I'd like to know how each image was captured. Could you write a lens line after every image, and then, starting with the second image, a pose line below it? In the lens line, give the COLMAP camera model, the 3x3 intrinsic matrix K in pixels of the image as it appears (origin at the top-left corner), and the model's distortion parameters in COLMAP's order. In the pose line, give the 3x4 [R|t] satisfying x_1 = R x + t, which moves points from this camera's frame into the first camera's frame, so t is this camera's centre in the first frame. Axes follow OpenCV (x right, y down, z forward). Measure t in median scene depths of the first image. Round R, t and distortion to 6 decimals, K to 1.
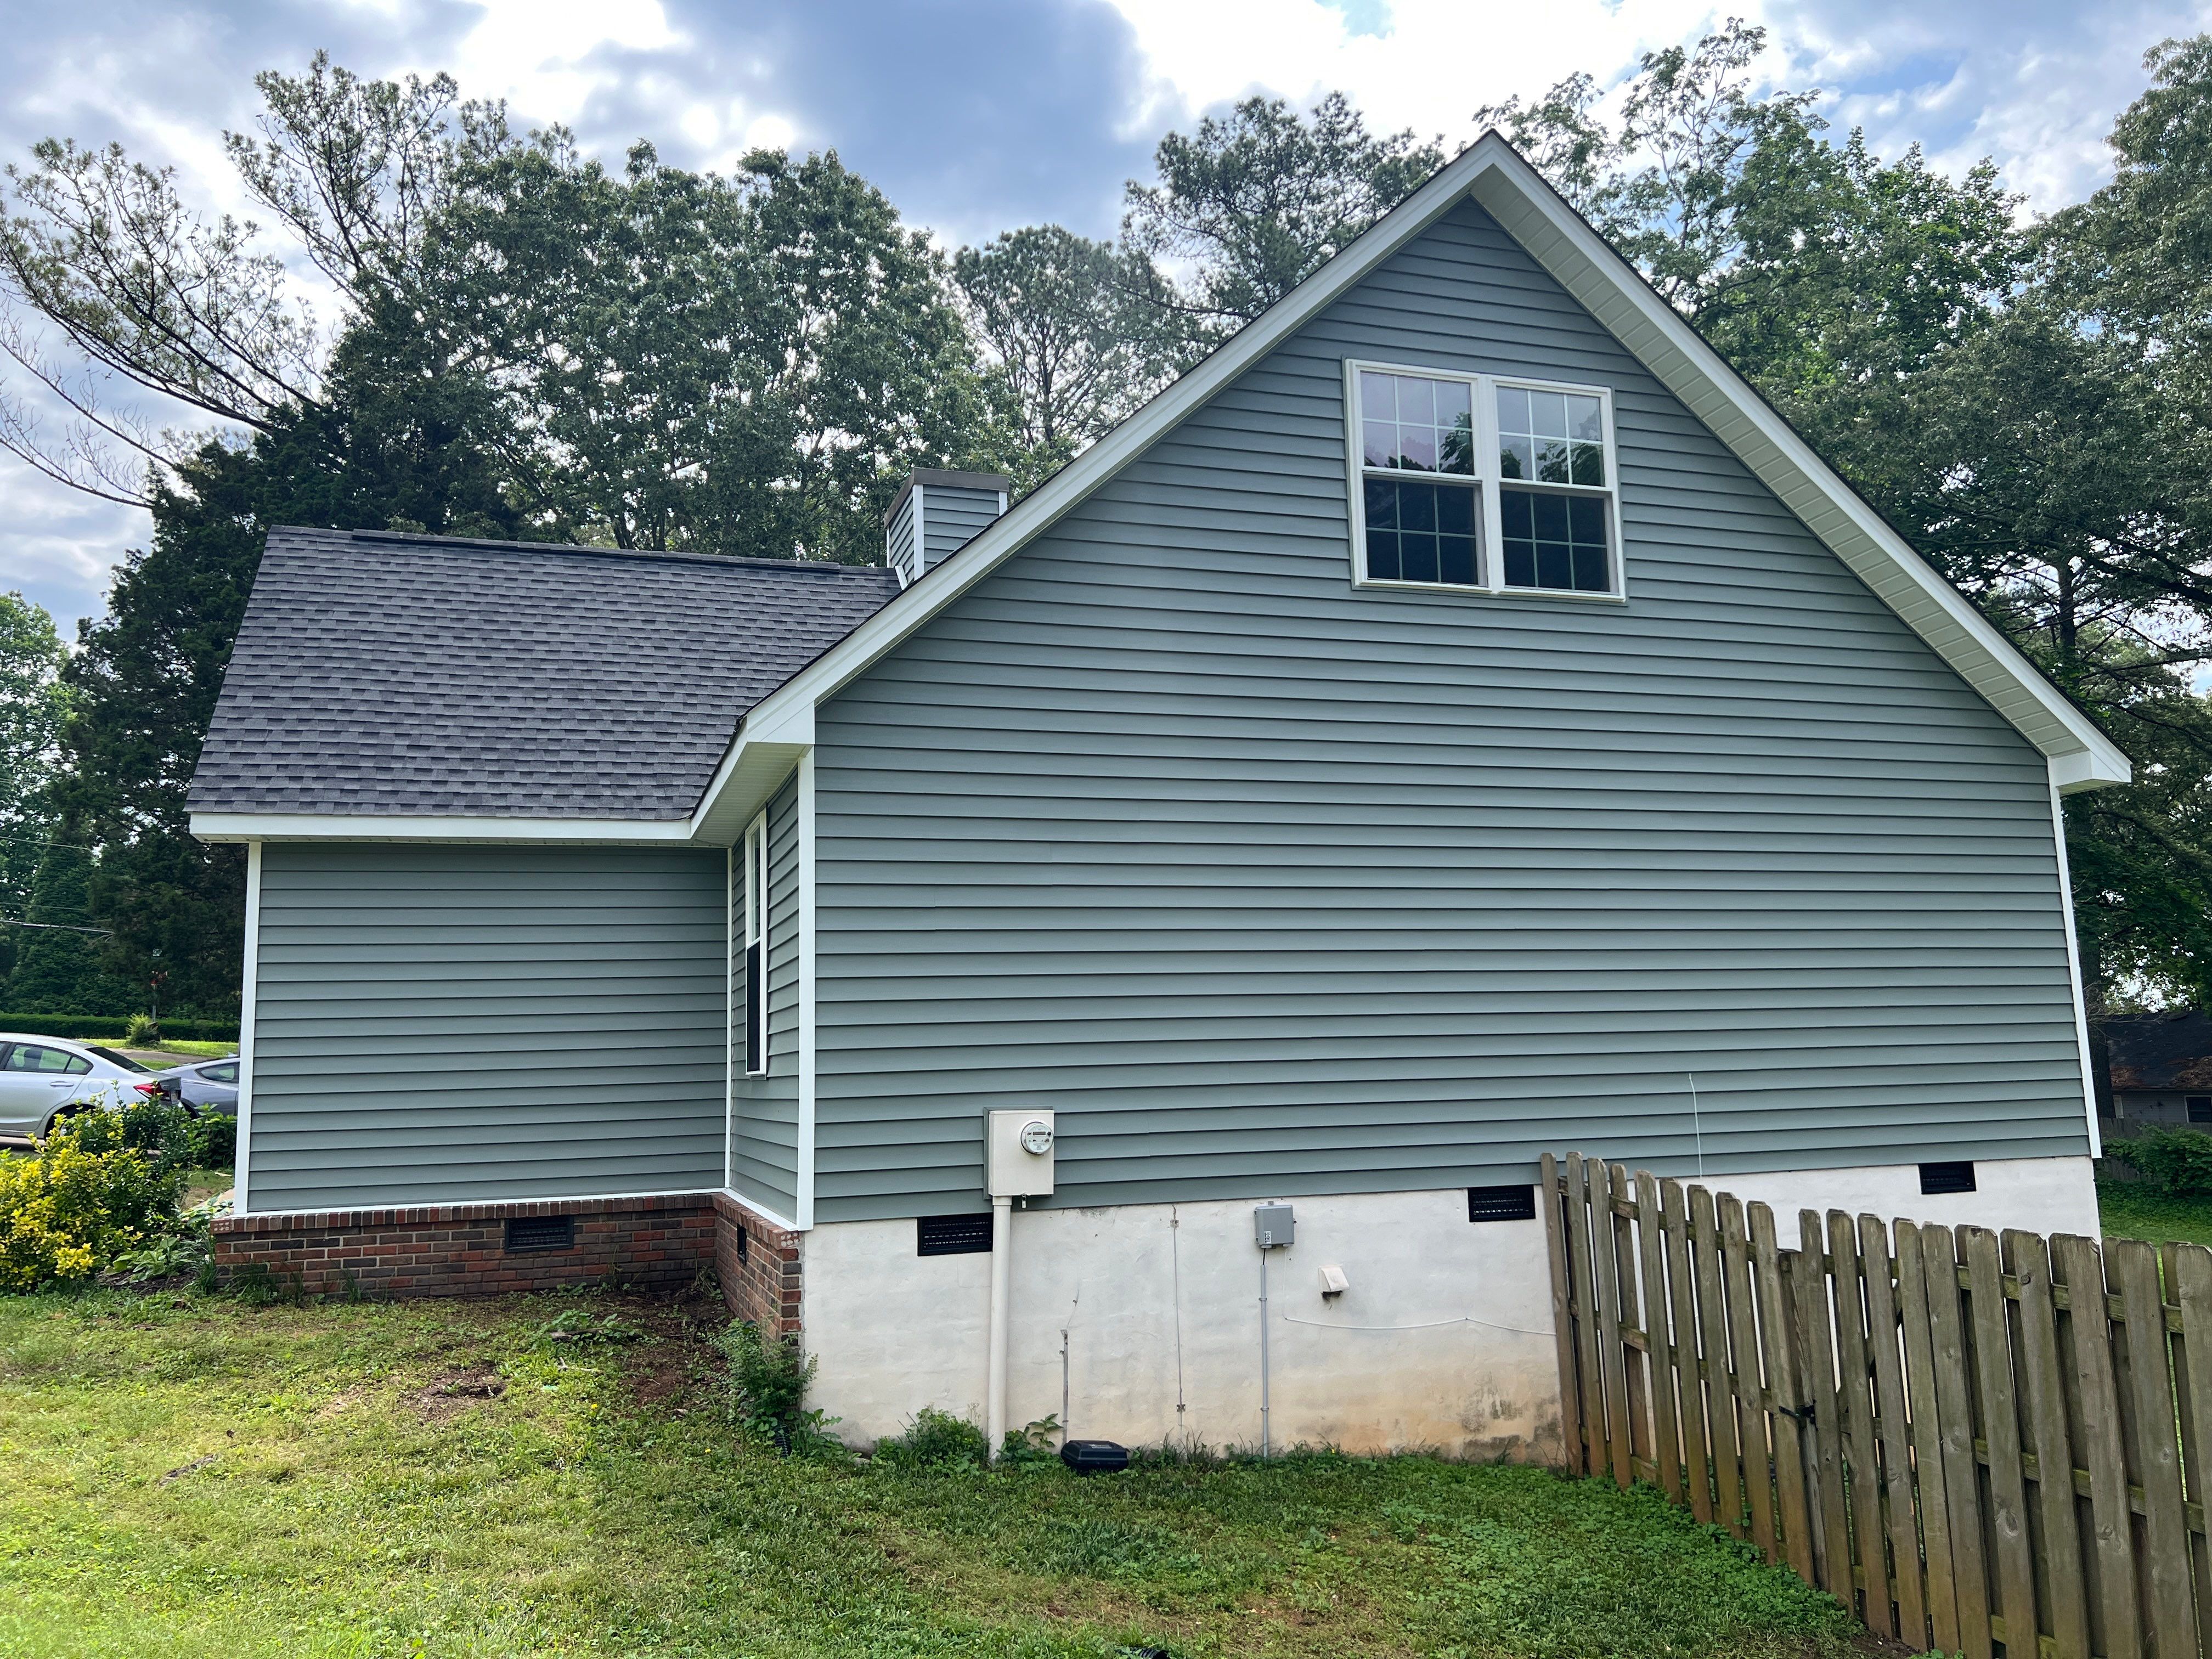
lens RADIAL K [[1692.7, 0, 1090.6], [0, 1692.7, 847.0], [0, 0, 1]] dist [0.093257, -0.154820]
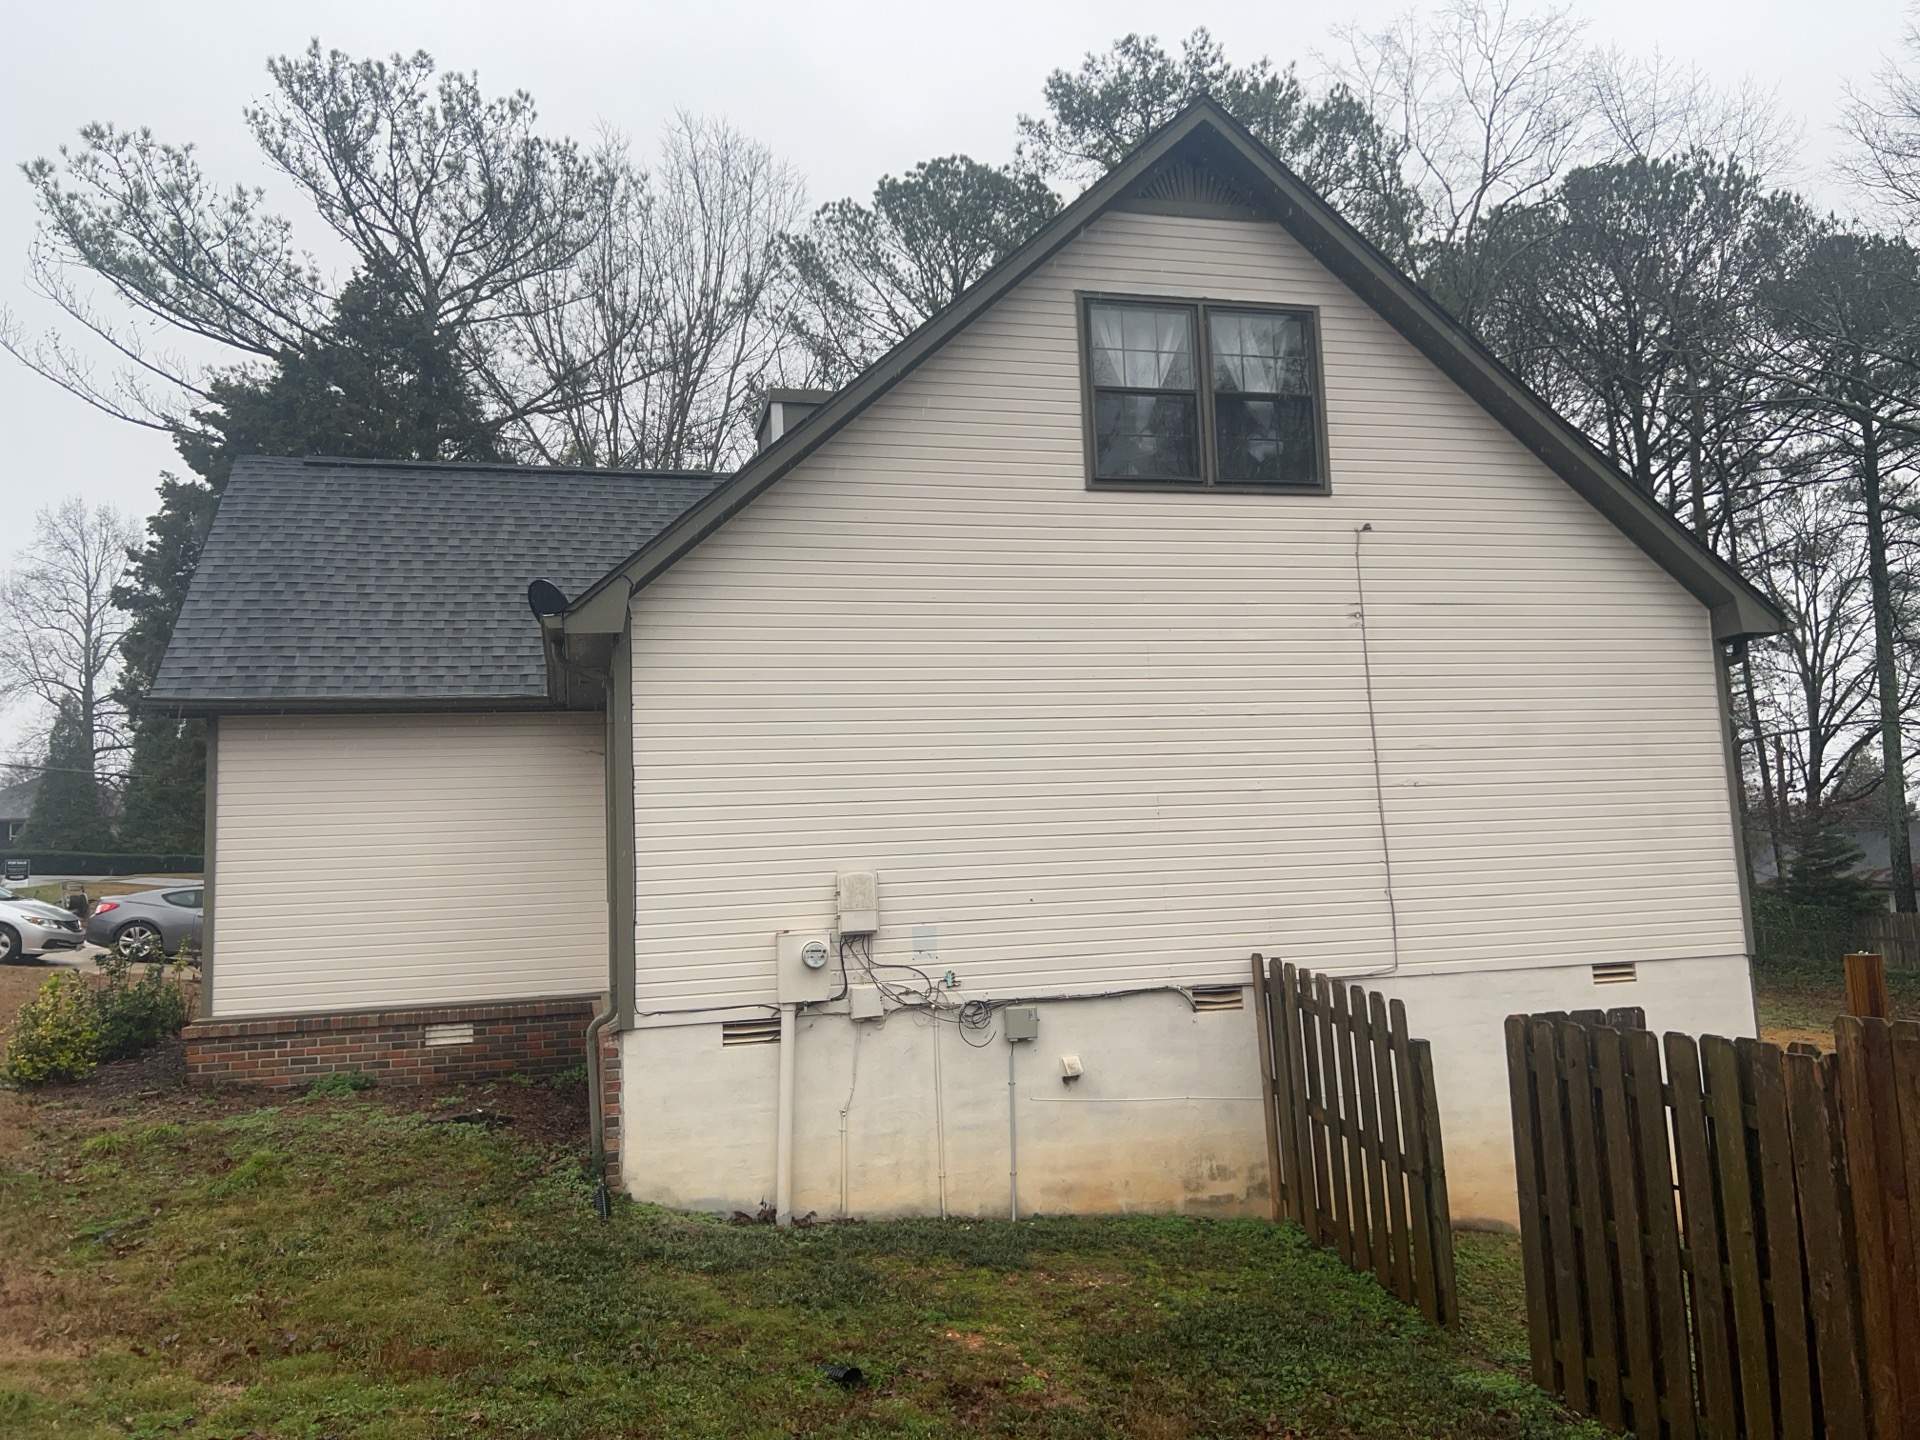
lens RADIAL K [[1470.2, 0, 961.8], [0, 1470.2, 718.6], [0, 0, 1]] dist [0.098356, -0.170996]
pose [[0.998432, -0.022687, -0.051178, 0.039302], [0.023720, 0.999525, 0.019667, -0.004802], [0.050707, -0.020850, 0.998496, -0.014174]]
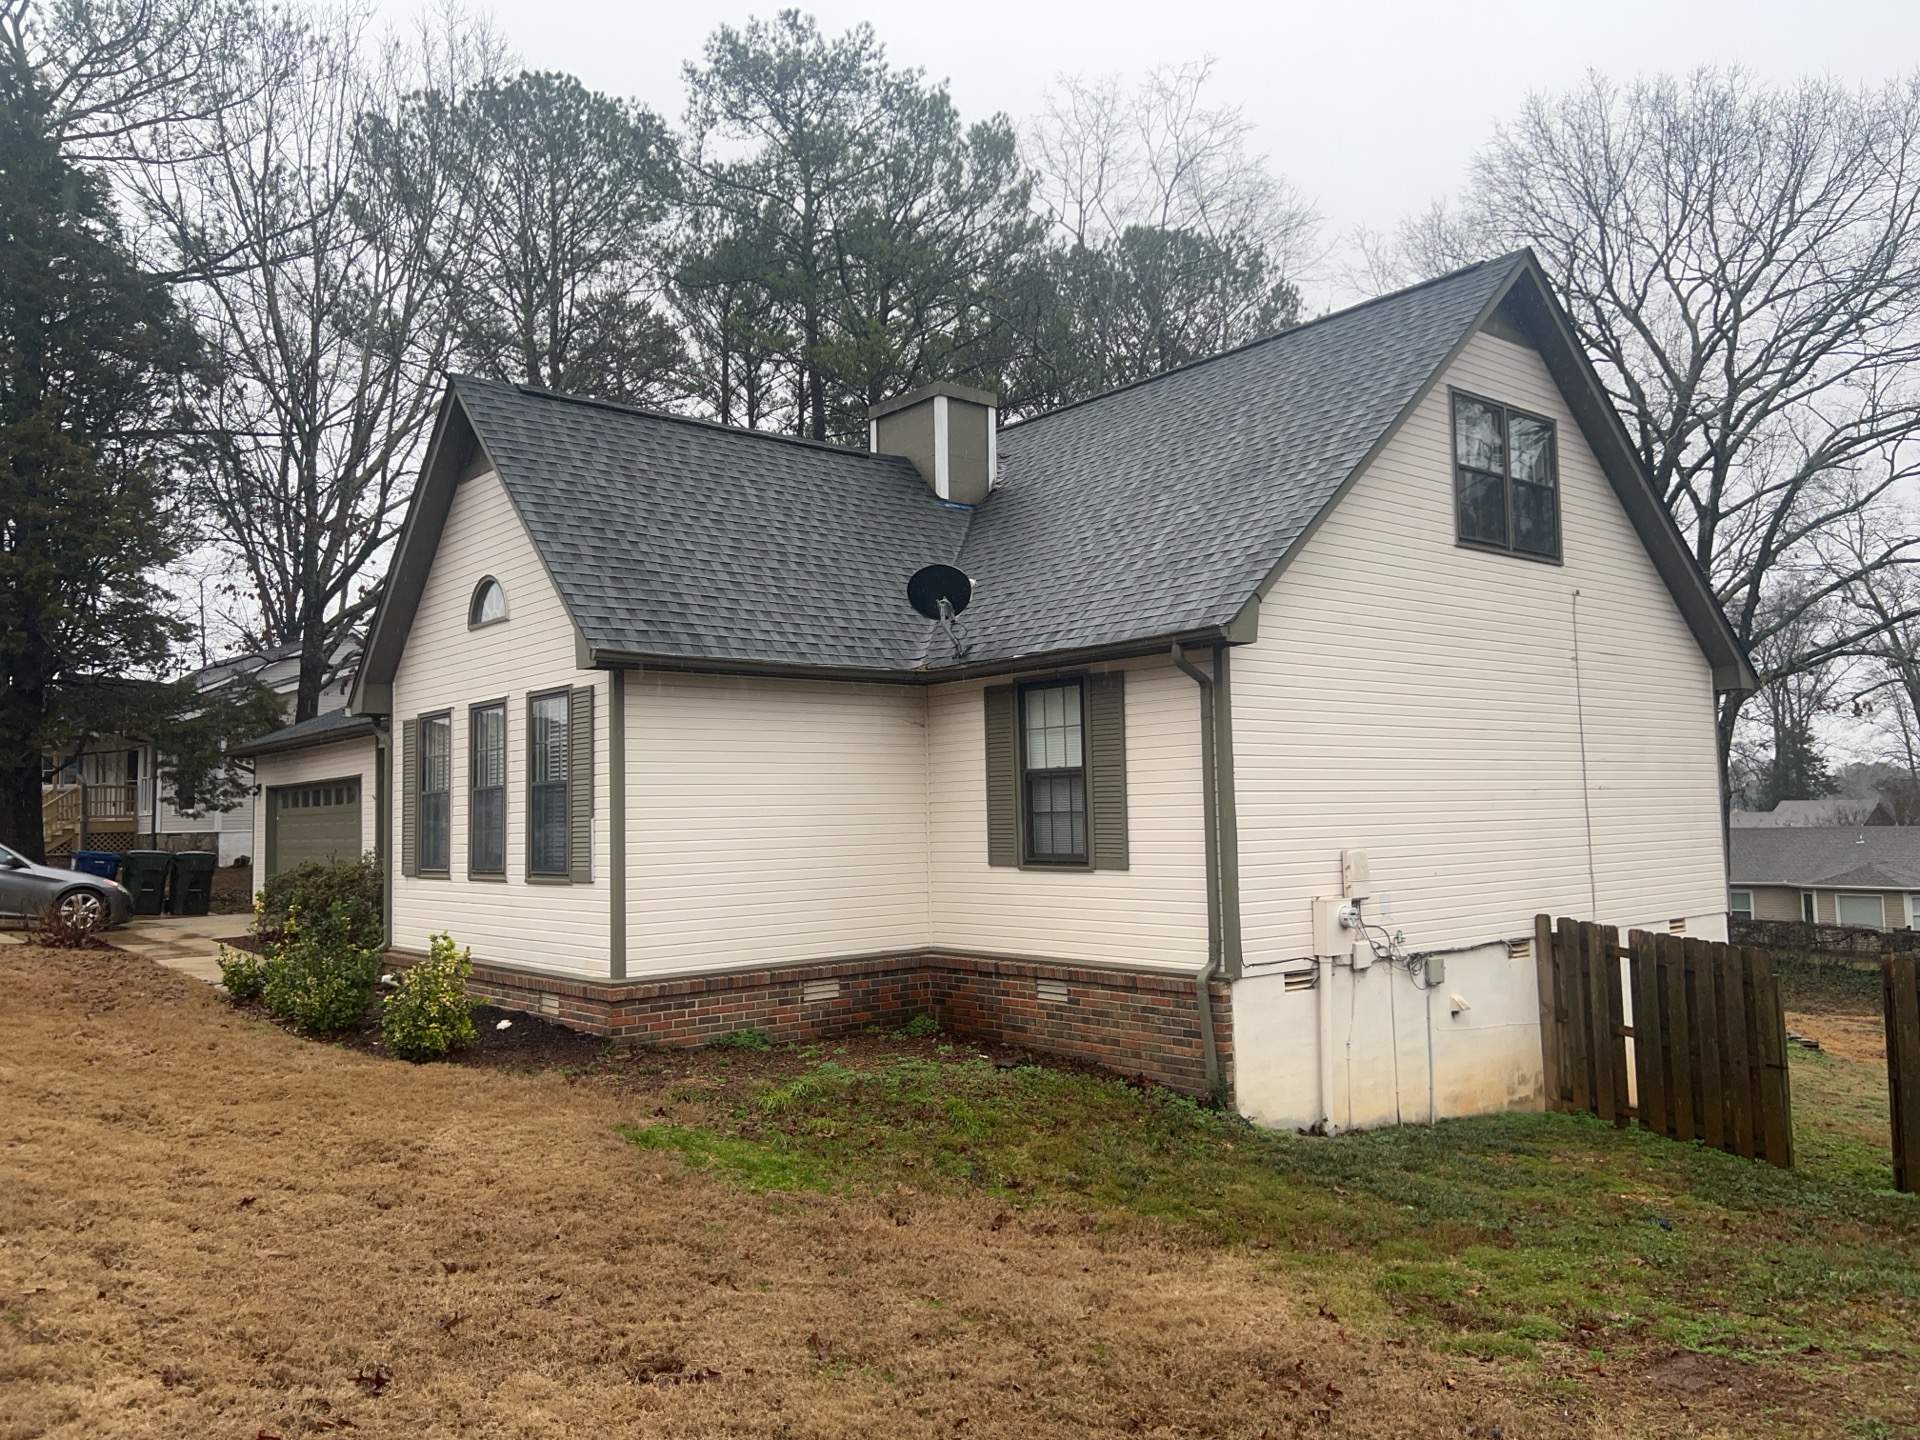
lens RADIAL K [[1462.8, 0, 985.5], [0, 1462.8, 708.1], [0, 0, 1]] dist [0.130802, -0.260435]
pose [[0.918659, 0.036969, 0.393319, -0.250002], [-0.056615, 0.997655, 0.038461, -0.012636], [-0.390975, -0.057600, 0.918597, -0.015666]]
